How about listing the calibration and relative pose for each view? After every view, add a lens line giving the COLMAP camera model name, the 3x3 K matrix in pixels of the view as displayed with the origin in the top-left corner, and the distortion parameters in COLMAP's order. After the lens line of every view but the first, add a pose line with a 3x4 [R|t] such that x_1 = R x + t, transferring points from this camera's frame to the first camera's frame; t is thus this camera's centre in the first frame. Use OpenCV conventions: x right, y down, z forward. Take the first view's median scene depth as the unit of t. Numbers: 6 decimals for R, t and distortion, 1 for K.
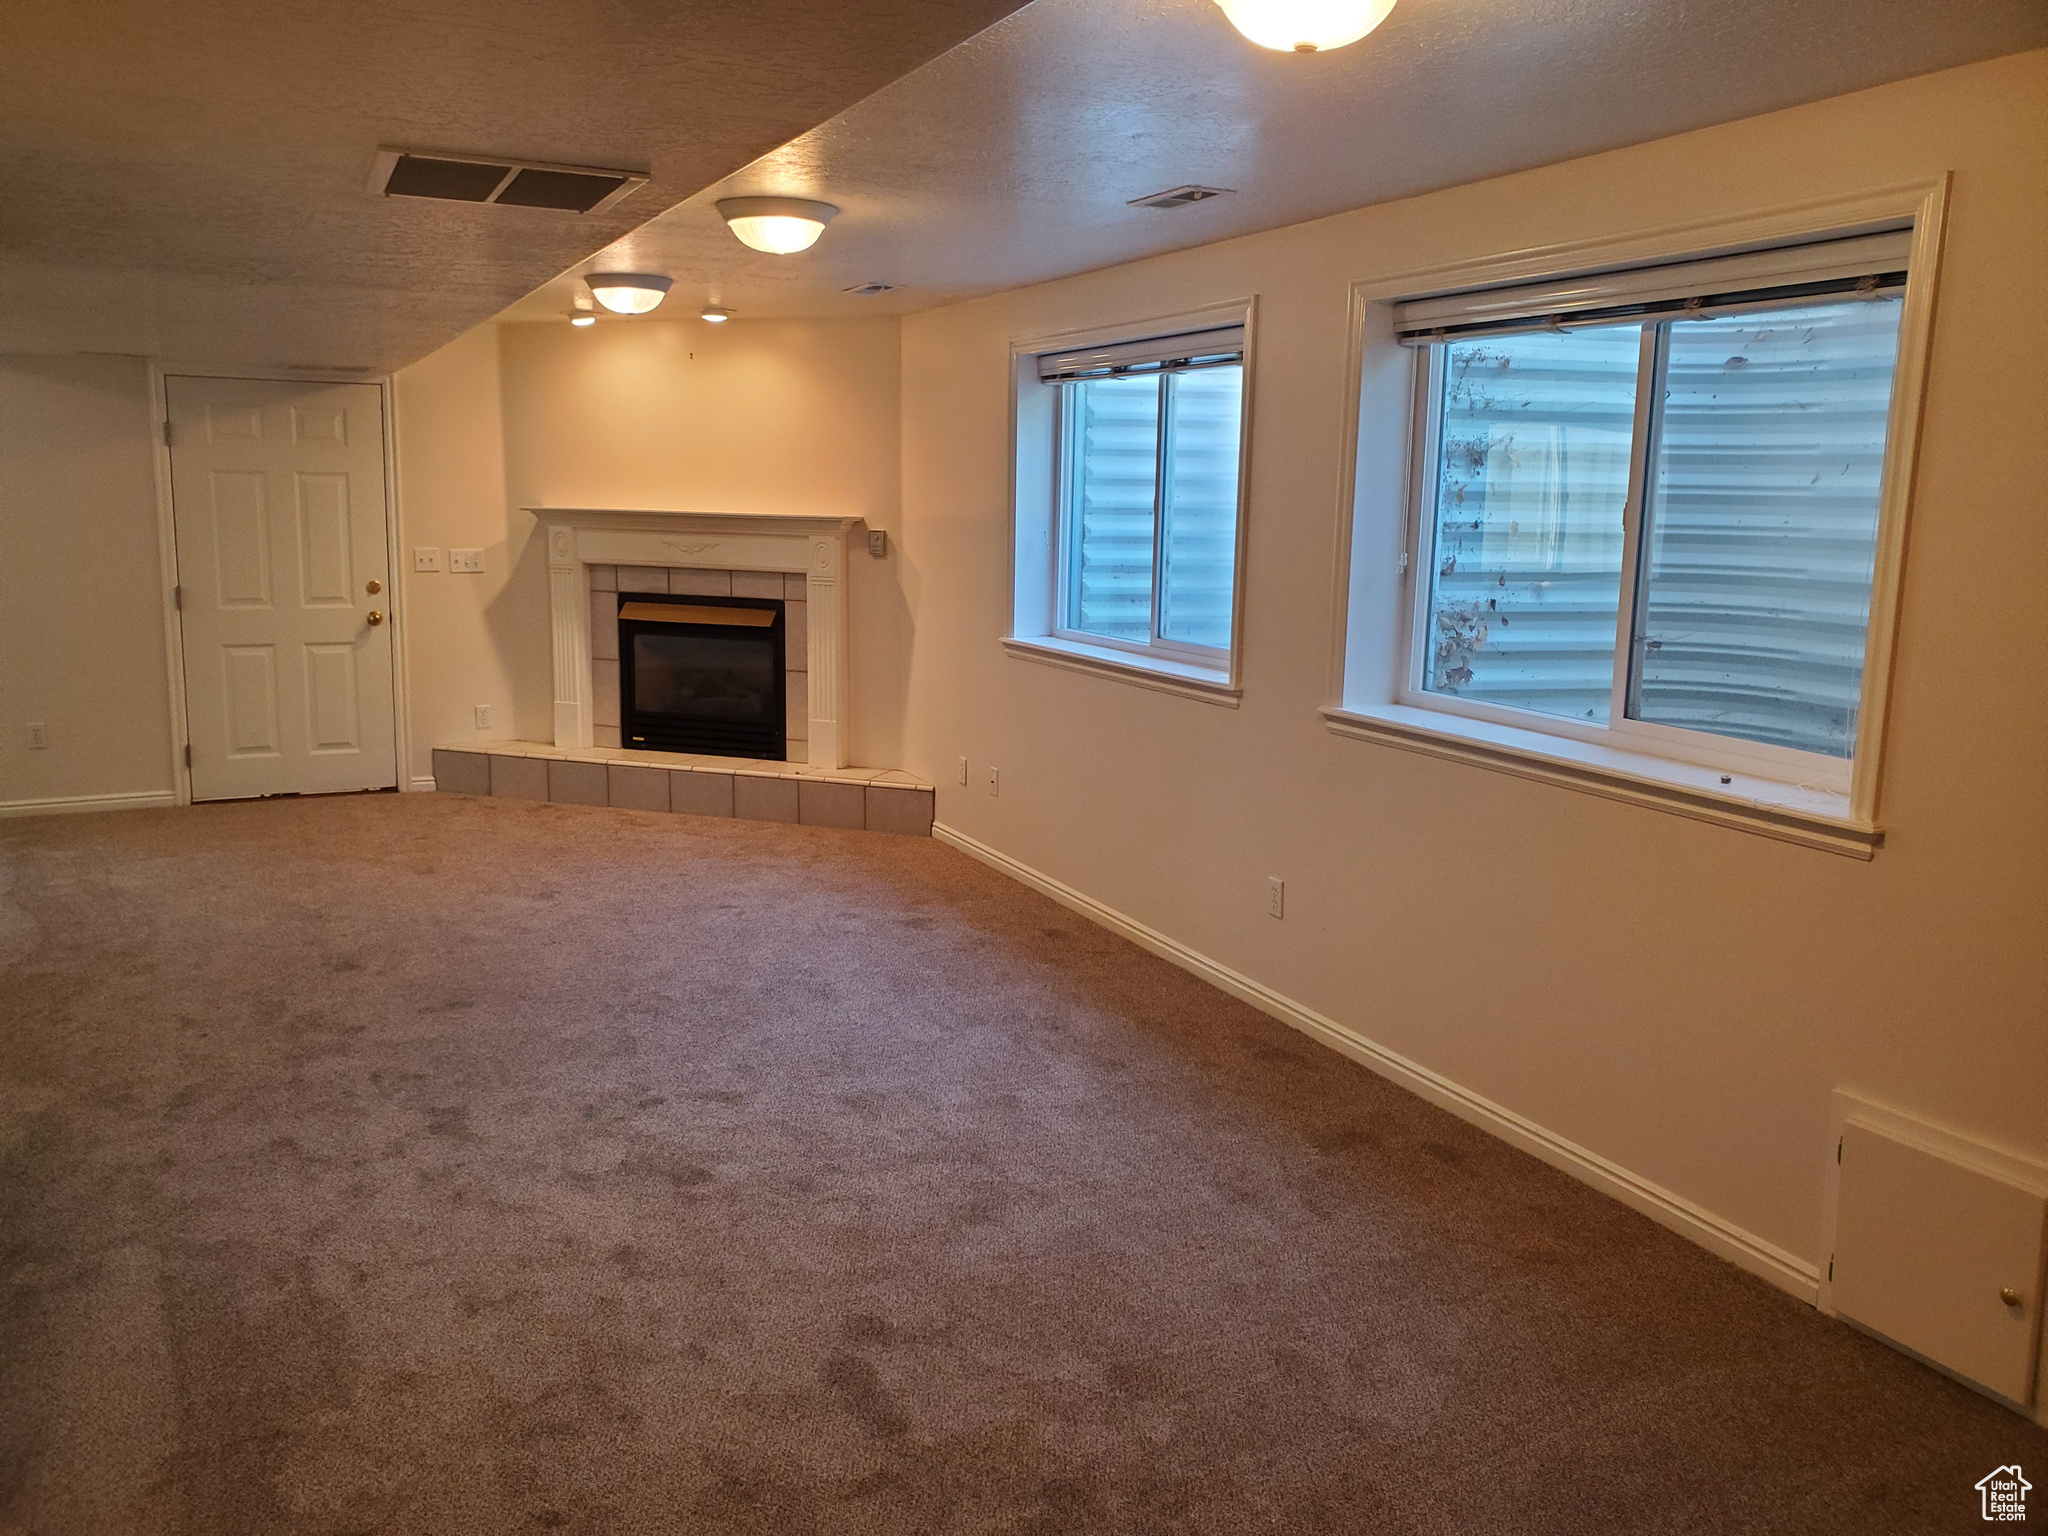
lens RADIAL K [[1593.6, 0, 1024.0], [0, 1593.6, 768.0], [0, 0, 1]] dist [0.001888, -0.144709]
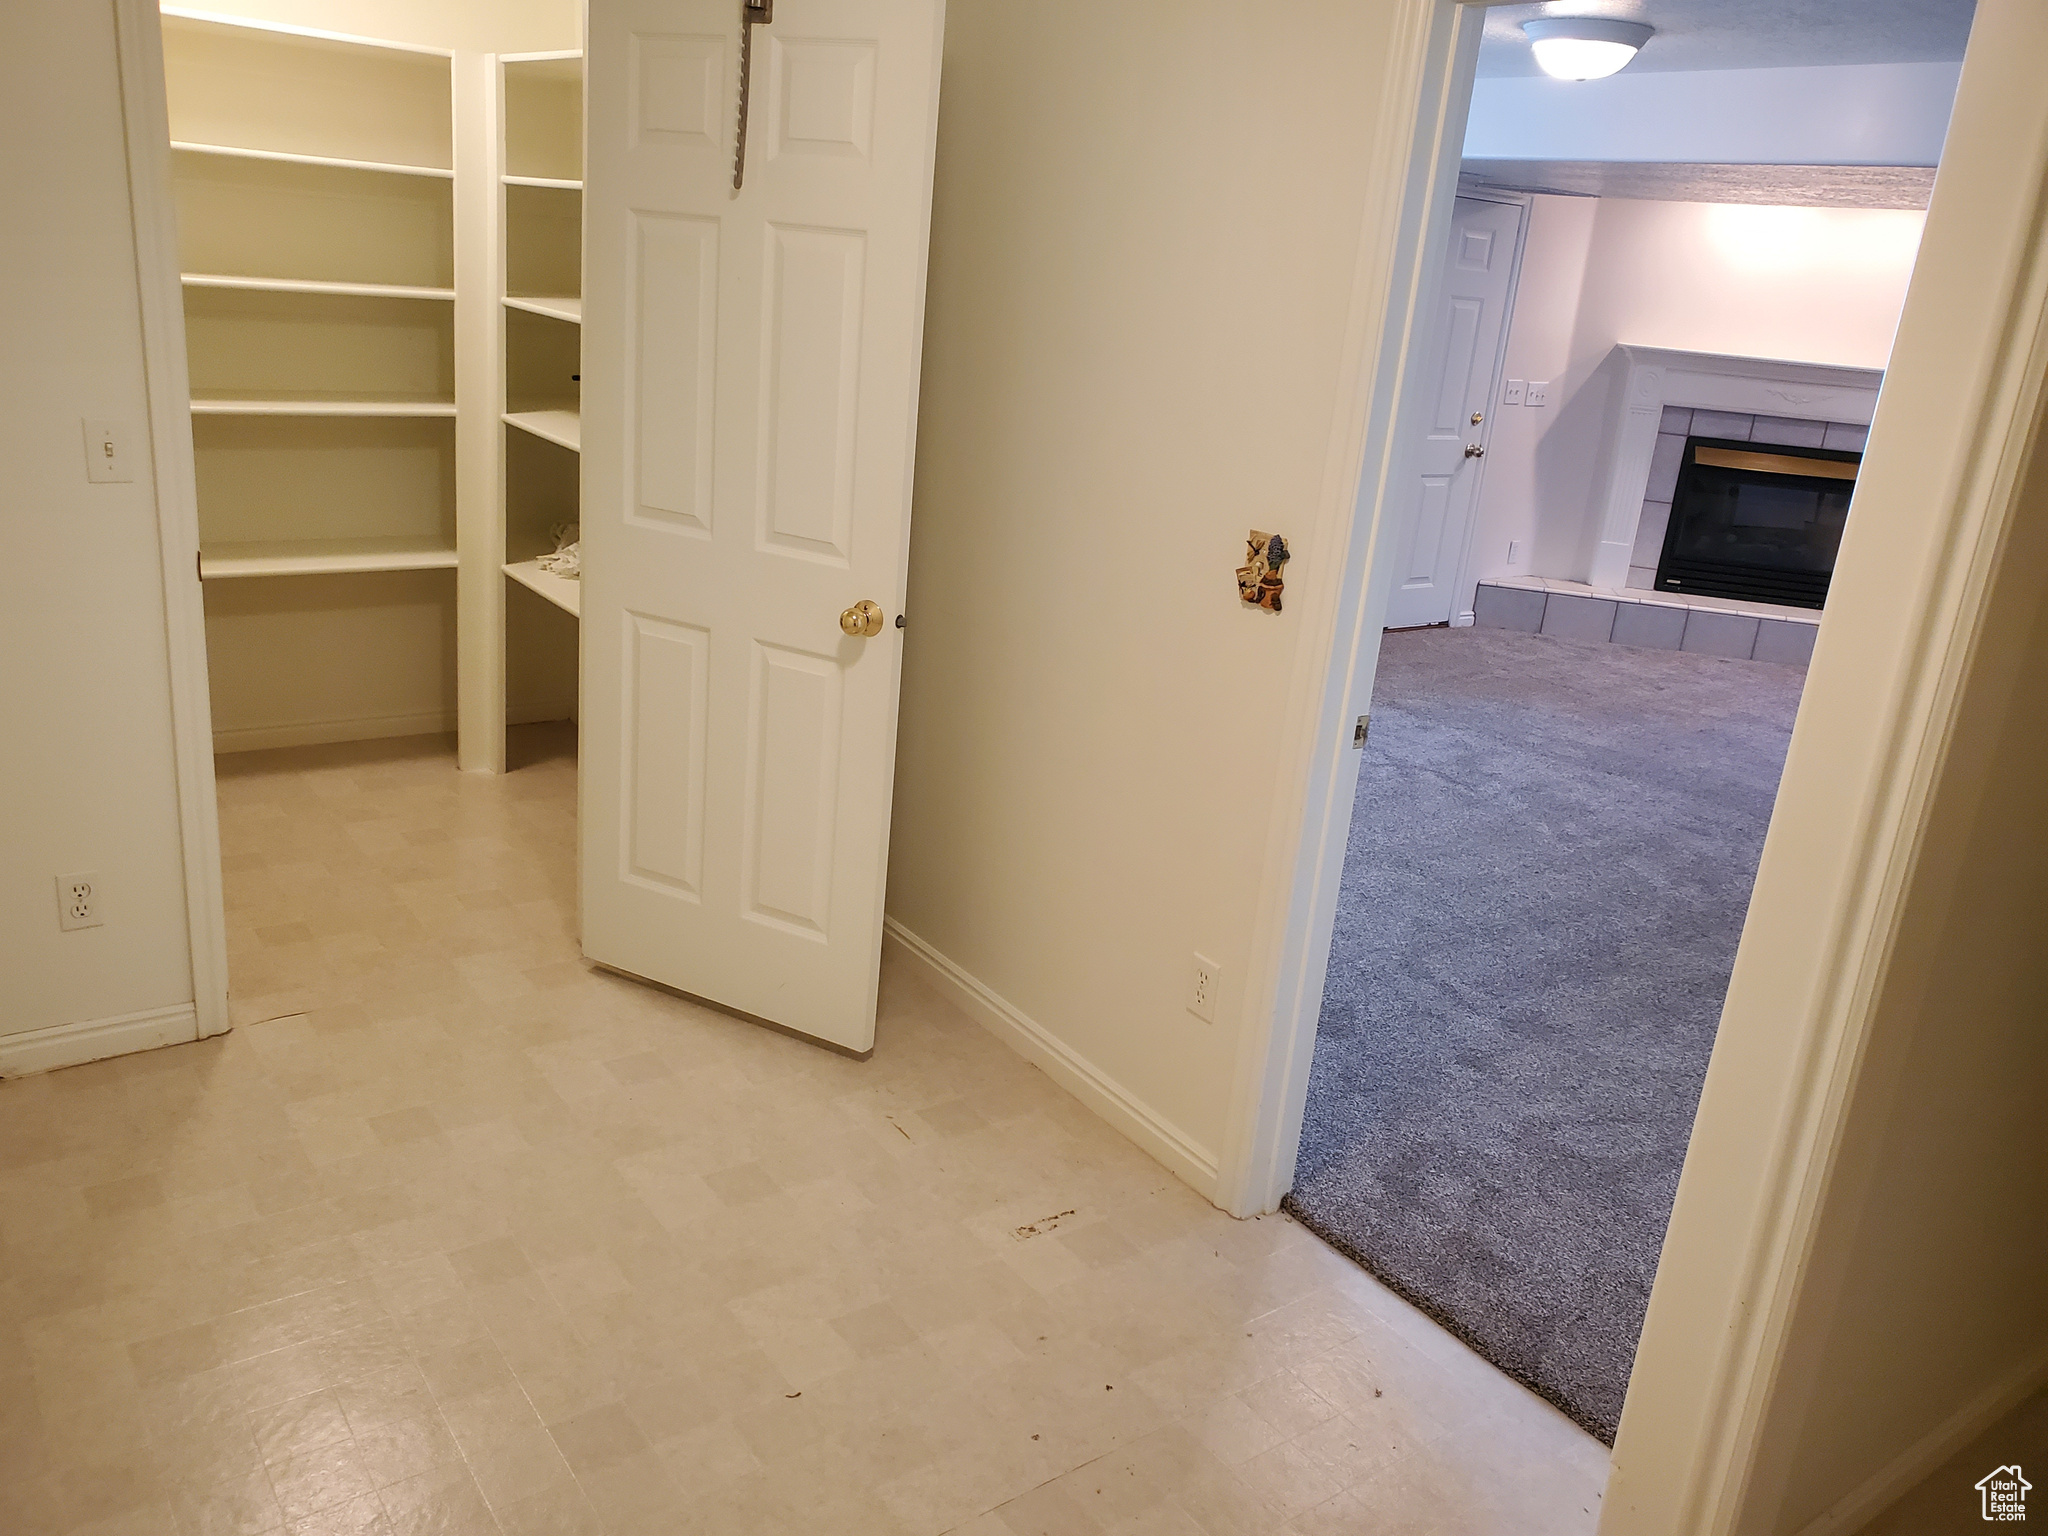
lens RADIAL K [[1563.8, 0, 1016.3], [0, 1563.8, 732.1], [0, 0, 1]] dist [-0.006223, -0.000329]
pose [[0.990427, 0.024326, 0.135876, -0.812390], [-0.042081, 0.990703, 0.129371, -0.035422], [-0.131466, -0.133850, 0.982243, 0.067254]]
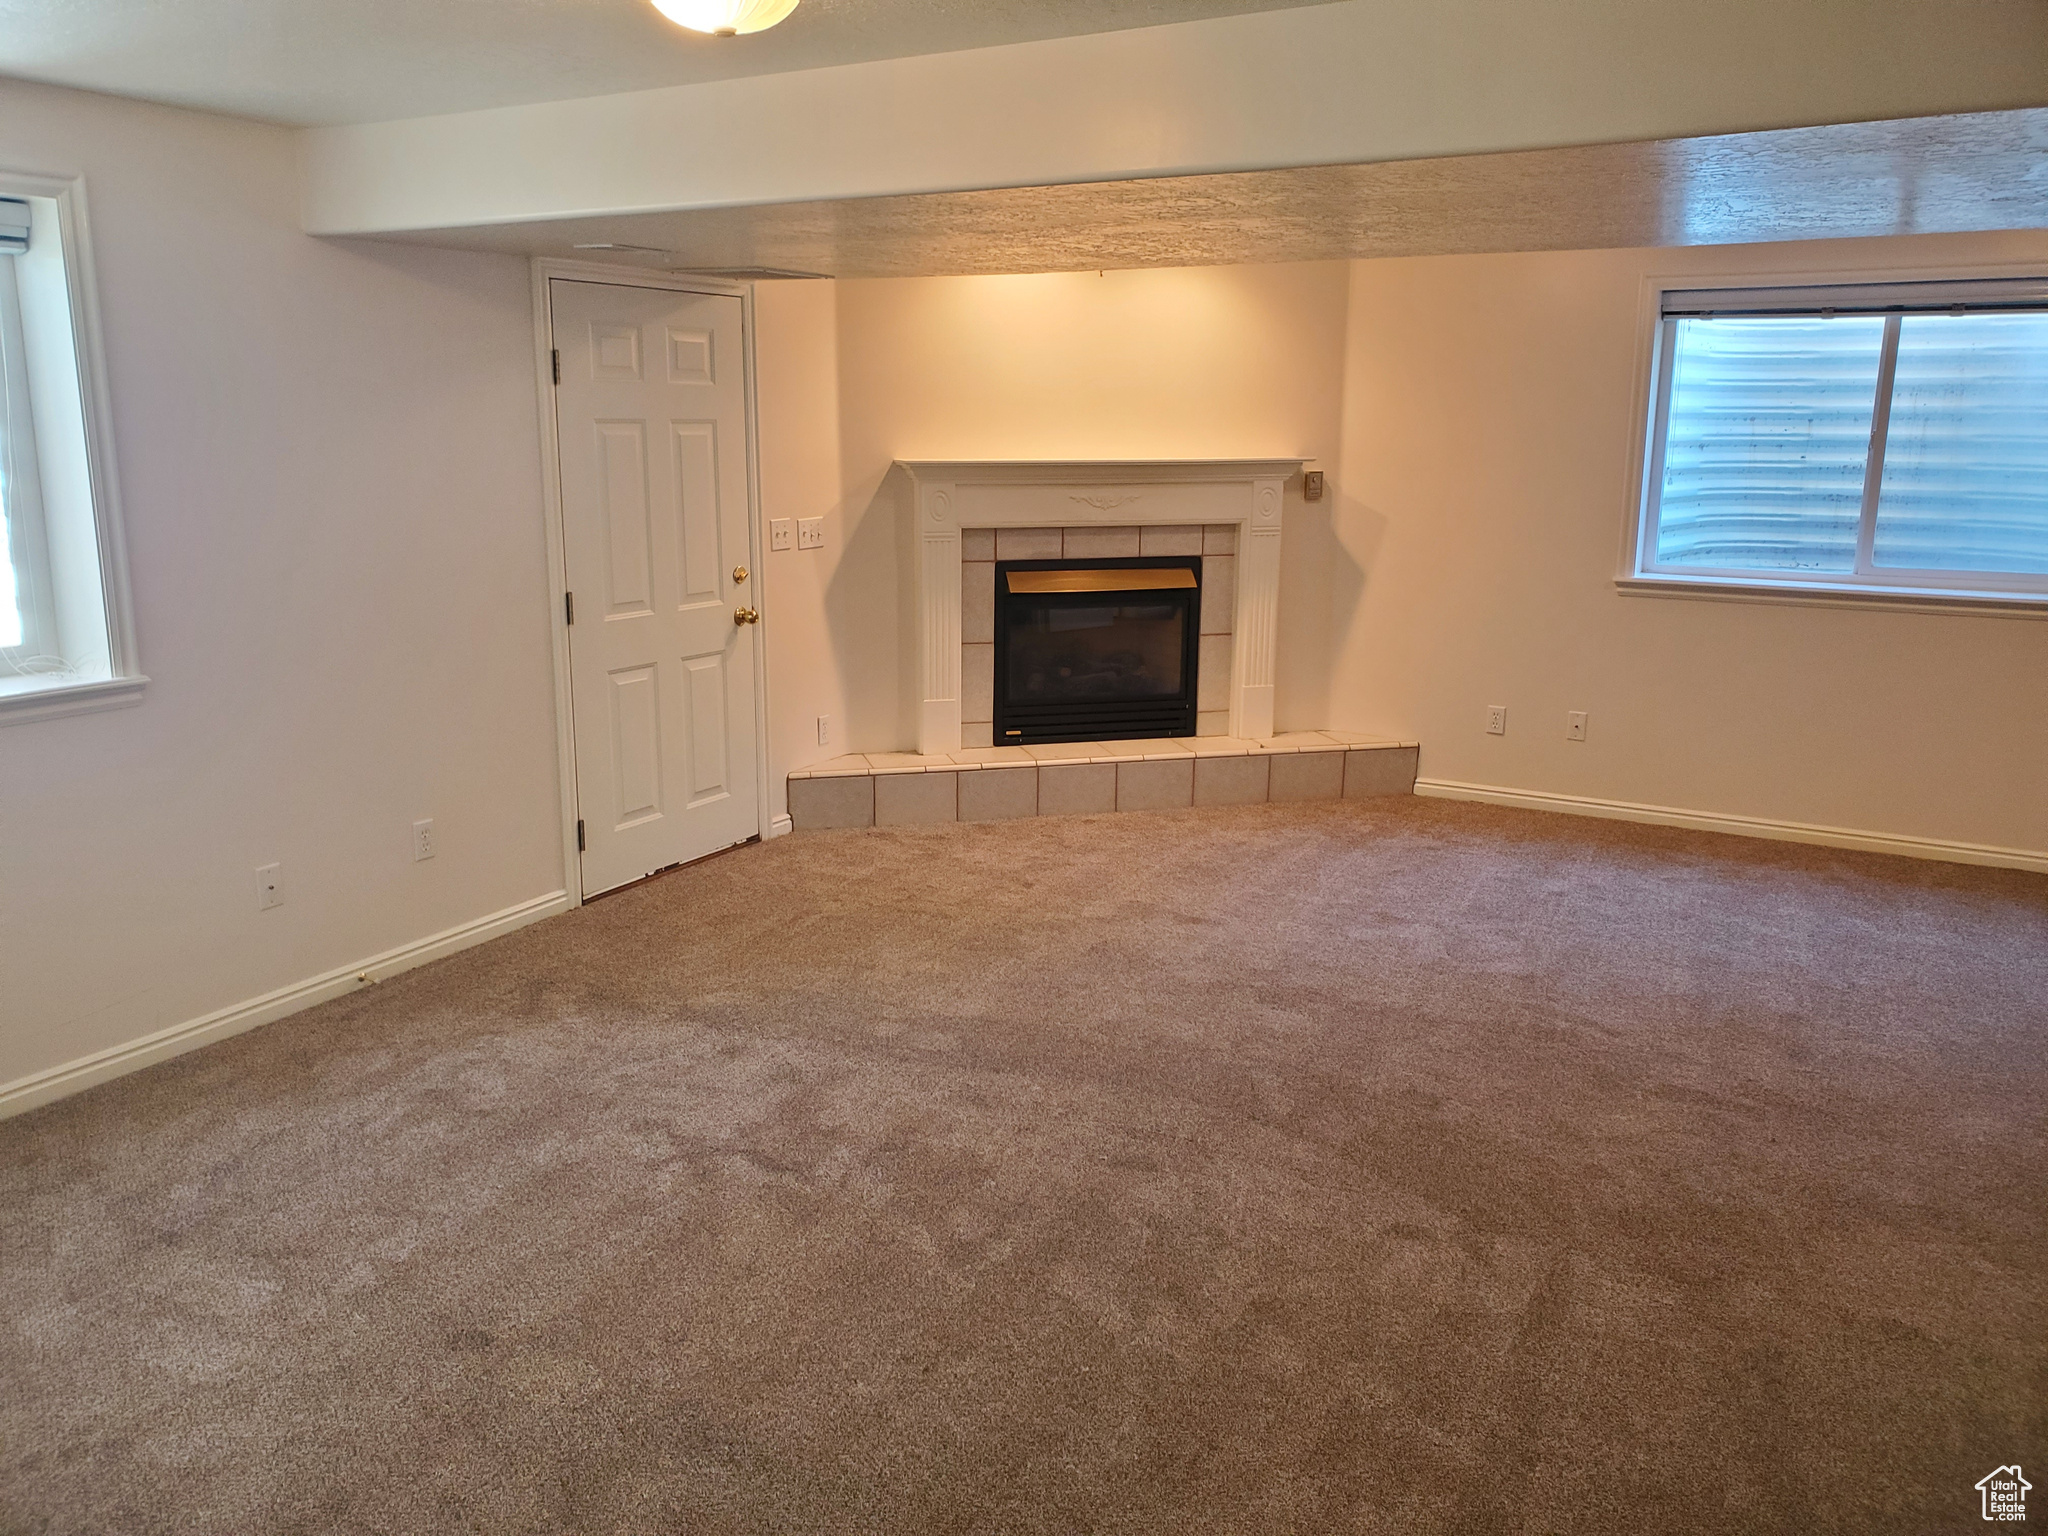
lens RADIAL K [[1585.2, 0, 1024.0], [0, 1585.2, 768.0], [0, 0, 1]] dist [0.085935, -0.142268]
pose [[0.848209, -0.135639, 0.511999, -0.689747], [0.108902, 0.990662, 0.082033, -0.070392], [-0.518345, -0.013824, 0.855060, 0.286485]]
